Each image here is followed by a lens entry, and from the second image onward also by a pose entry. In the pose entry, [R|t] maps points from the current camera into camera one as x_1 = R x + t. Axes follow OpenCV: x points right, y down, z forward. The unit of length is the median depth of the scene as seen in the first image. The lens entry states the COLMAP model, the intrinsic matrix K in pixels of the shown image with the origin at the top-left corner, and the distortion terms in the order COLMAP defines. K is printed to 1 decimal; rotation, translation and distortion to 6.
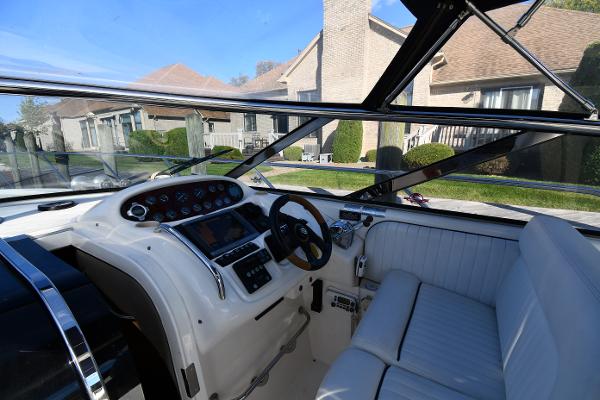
lens RADIAL K [[262.9, 0, 302.4], [0, 262.9, 196.4], [0, 0, 1]] dist [0.013348, -0.020808]
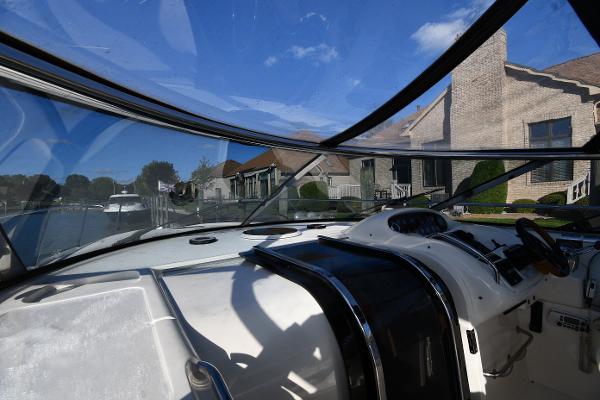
lens RADIAL K [[262.9, 0, 302.4], [0, 262.9, 196.4], [0, 0, 1]] dist [0.013348, -0.020808]
pose [[0.920541, -0.007559, -0.390572, -0.402621], [-0.068982, 0.980956, -0.181569, 0.145868], [0.384506, 0.194084, 0.902489, -0.440089]]
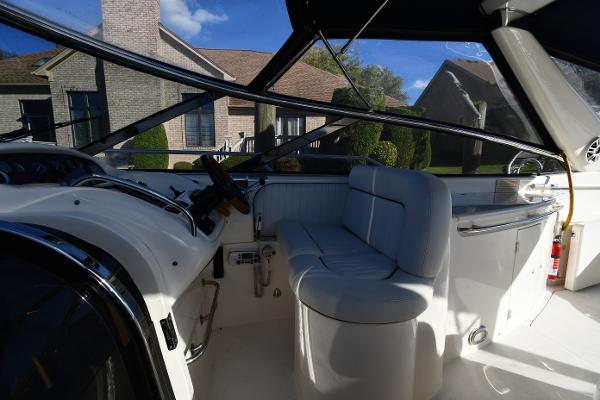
lens RADIAL K [[266.5, 0, 301.8], [0, 266.5, 201.0], [0, 0, 1]] dist [-0.022563, -0.000511]
pose [[0.744620, -0.097178, 0.660376, -0.367769], [0.133511, 0.991036, -0.004706, 0.177218], [-0.653999, 0.091672, 0.750920, -0.042221]]
